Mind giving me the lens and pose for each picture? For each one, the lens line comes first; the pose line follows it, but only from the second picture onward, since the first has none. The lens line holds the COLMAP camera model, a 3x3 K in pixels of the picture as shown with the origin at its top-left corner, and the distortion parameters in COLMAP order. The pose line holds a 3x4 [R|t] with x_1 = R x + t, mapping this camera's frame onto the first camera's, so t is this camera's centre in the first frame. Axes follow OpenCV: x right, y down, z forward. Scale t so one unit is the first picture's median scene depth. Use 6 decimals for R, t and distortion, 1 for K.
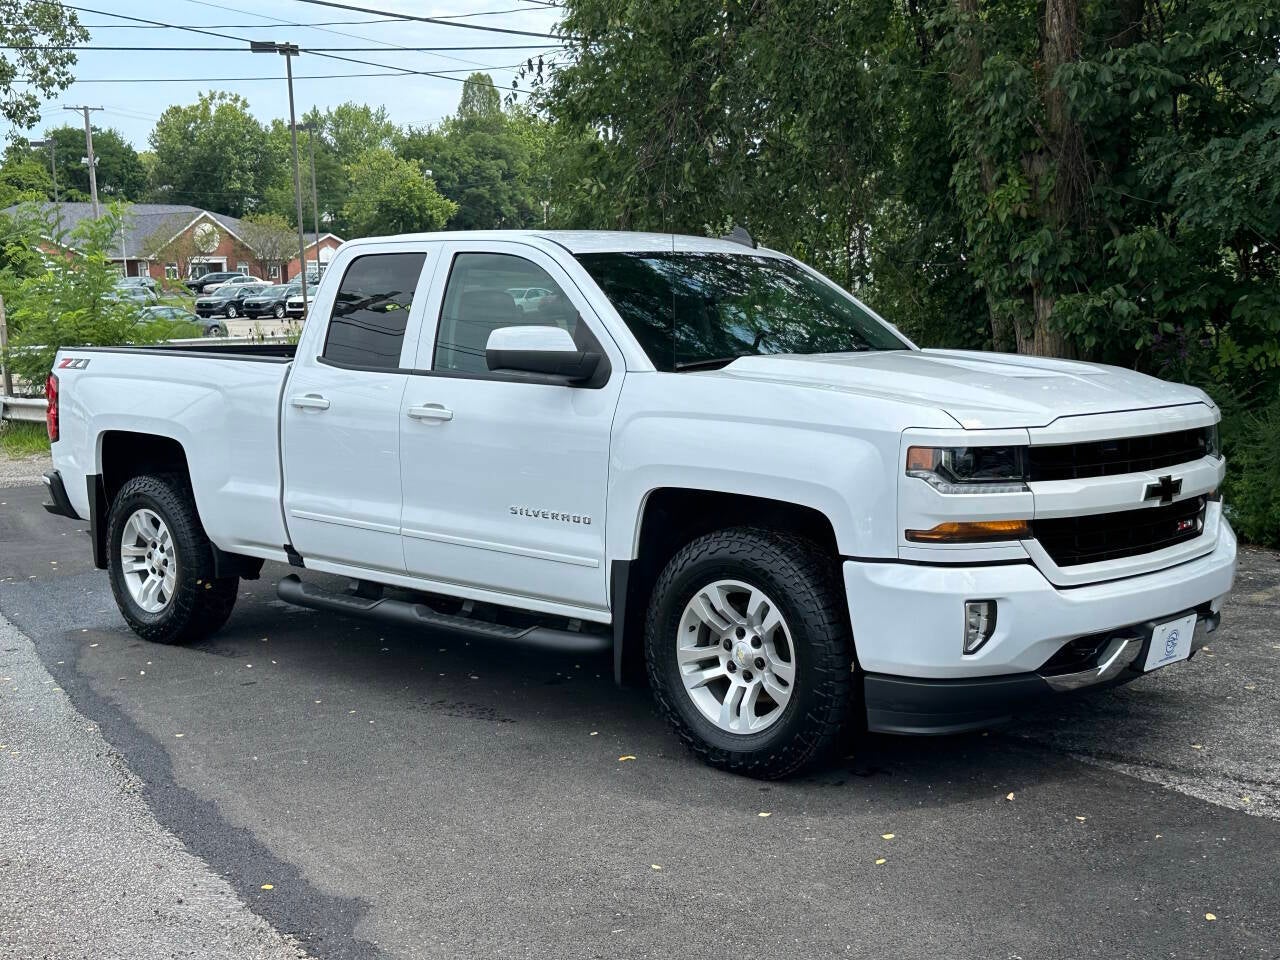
lens RADIAL K [[1580.8, 0, 642.7], [0, 1580.8, 481.6], [0, 0, 1]] dist [0.096604, 0.000000]
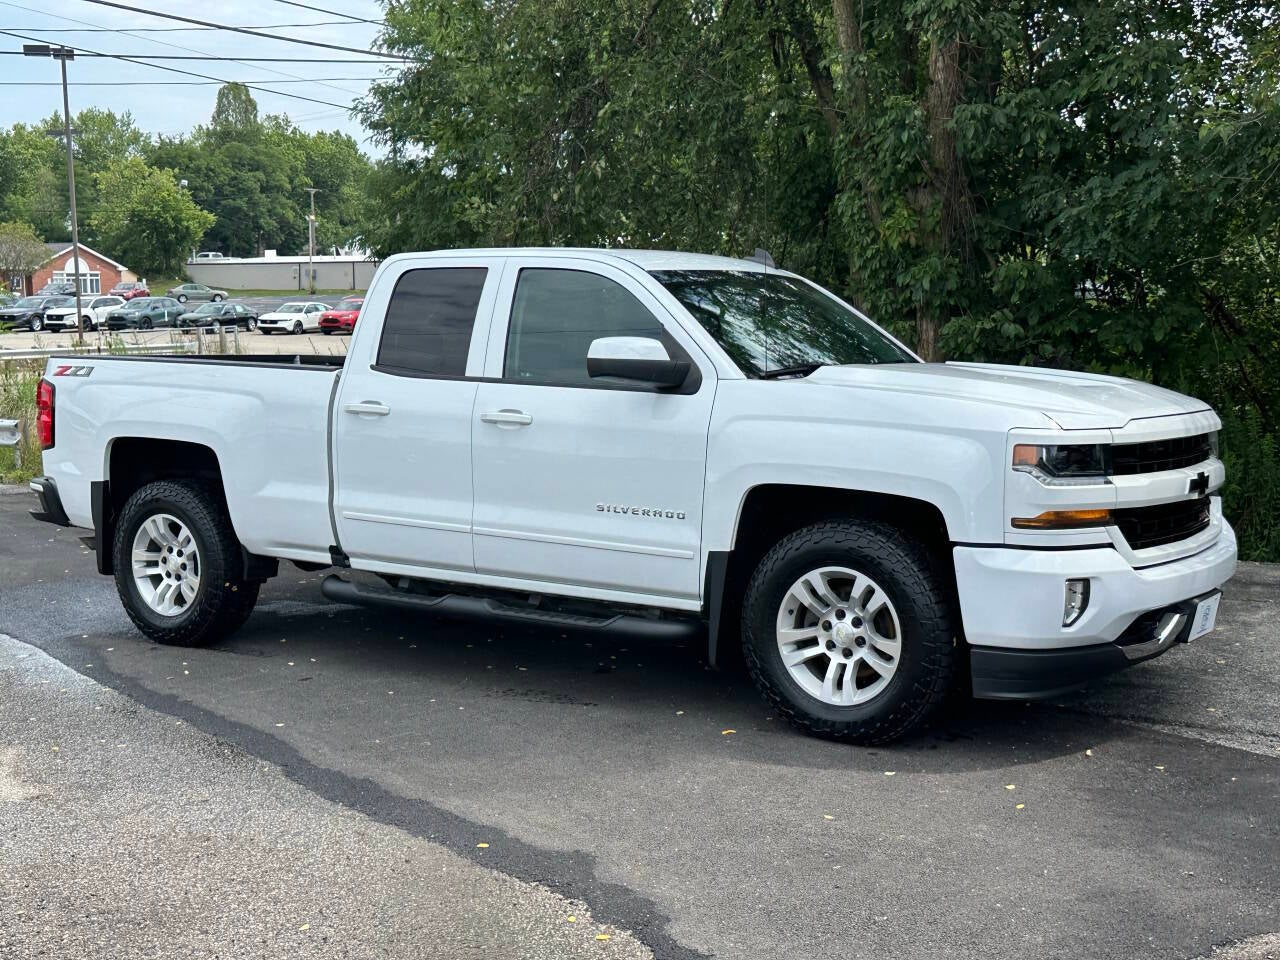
lens RADIAL K [[1580.8, 0, 650.3], [0, 1580.8, 480.5], [0, 0, 1]] dist [0.096604, 0.000000]
pose [[0.988631, -0.002405, 0.150342, -0.217840], [0.004384, 0.999908, -0.012838, 0.014045], [-0.150298, 0.013351, 0.988551, -0.072885]]
